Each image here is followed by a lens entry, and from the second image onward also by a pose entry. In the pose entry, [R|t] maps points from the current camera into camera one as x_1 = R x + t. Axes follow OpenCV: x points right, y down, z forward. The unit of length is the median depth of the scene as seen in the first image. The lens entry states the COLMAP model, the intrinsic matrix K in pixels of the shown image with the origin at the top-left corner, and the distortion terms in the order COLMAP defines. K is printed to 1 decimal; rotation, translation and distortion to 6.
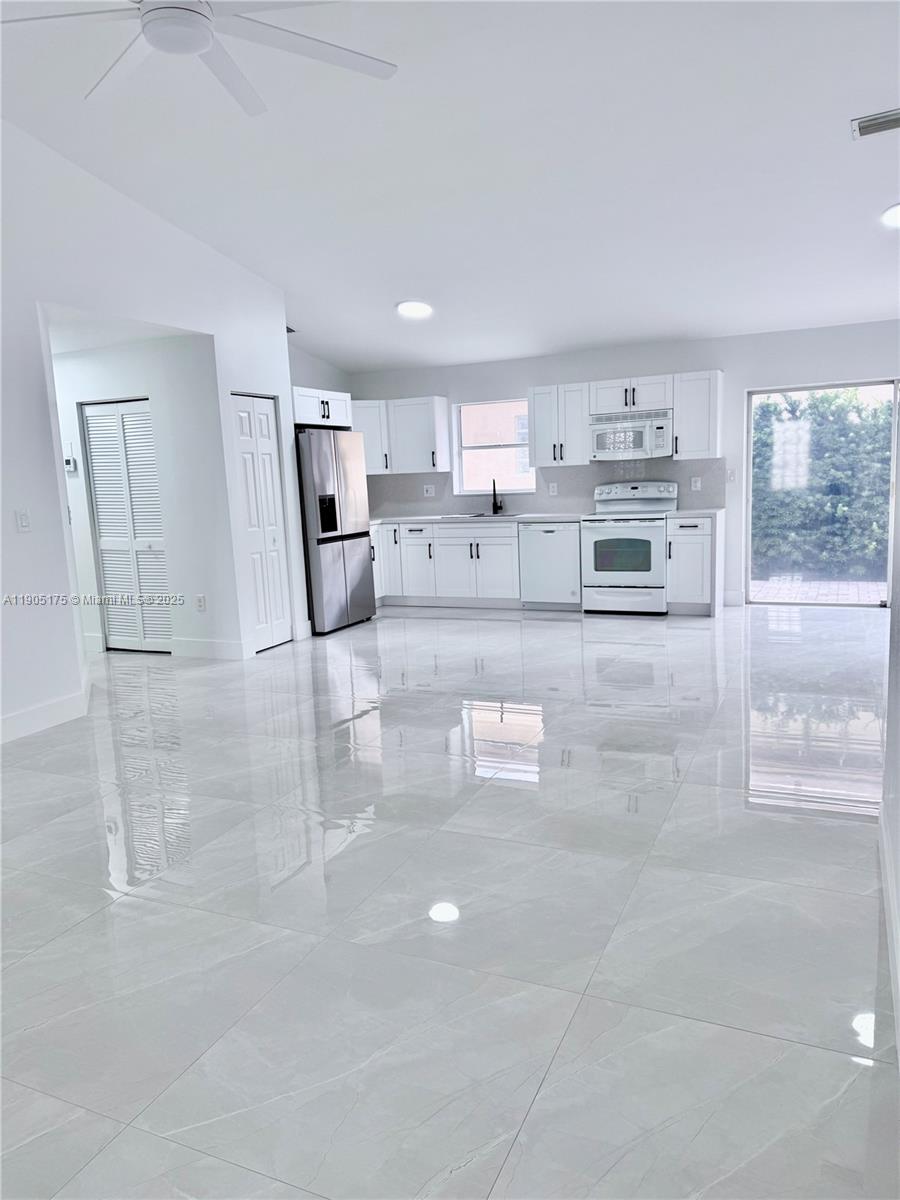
lens RADIAL K [[847.2, 0, 455.9], [0, 847.2, 604.8], [0, 0, 1]] dist [0.141169, -0.205824]
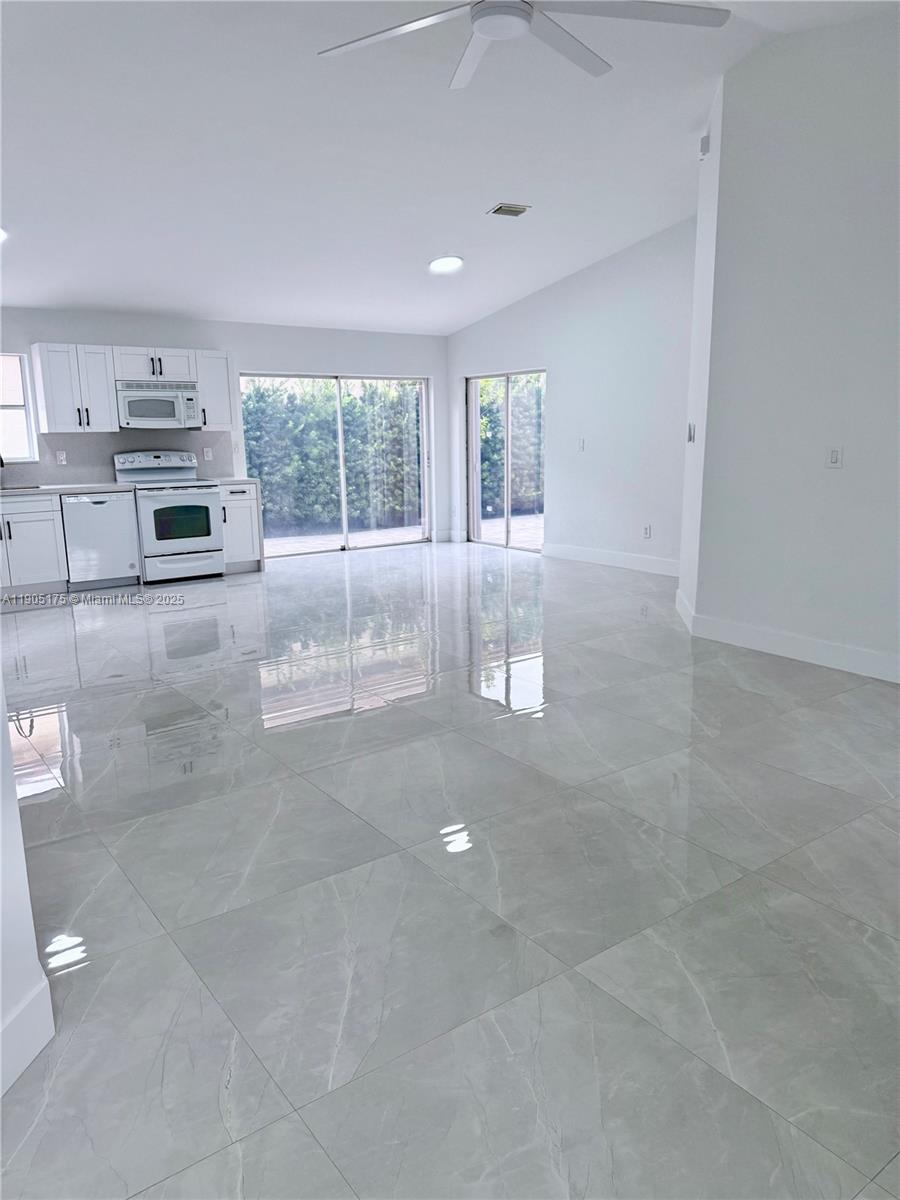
lens RADIAL K [[850.8, 0, 452.5], [0, 850.8, 598.9], [0, 0, 1]] dist [0.106744, -0.153891]
pose [[0.491895, -0.138325, 0.859596, -0.542248], [0.130297, 0.987876, 0.084407, -0.012063], [-0.860850, 0.070484, 0.503954, 0.207296]]
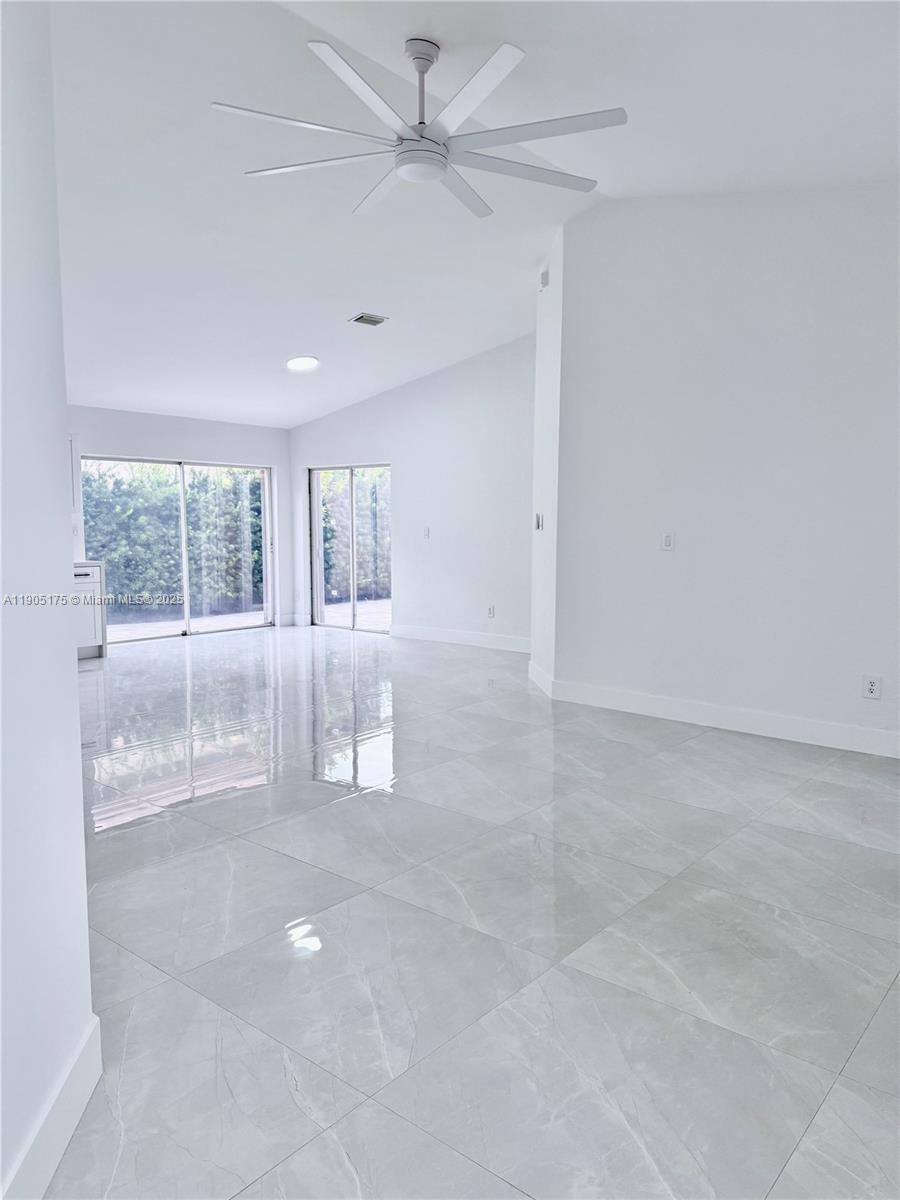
lens RADIAL K [[847.2, 0, 455.9], [0, 847.2, 604.8], [0, 0, 1]] dist [0.141169, -0.205824]
pose [[0.268503, -0.053900, 0.961770, -0.616656], [0.138072, 0.990277, 0.016951, -0.008327], [-0.953332, 0.128242, 0.273334, 0.257057]]
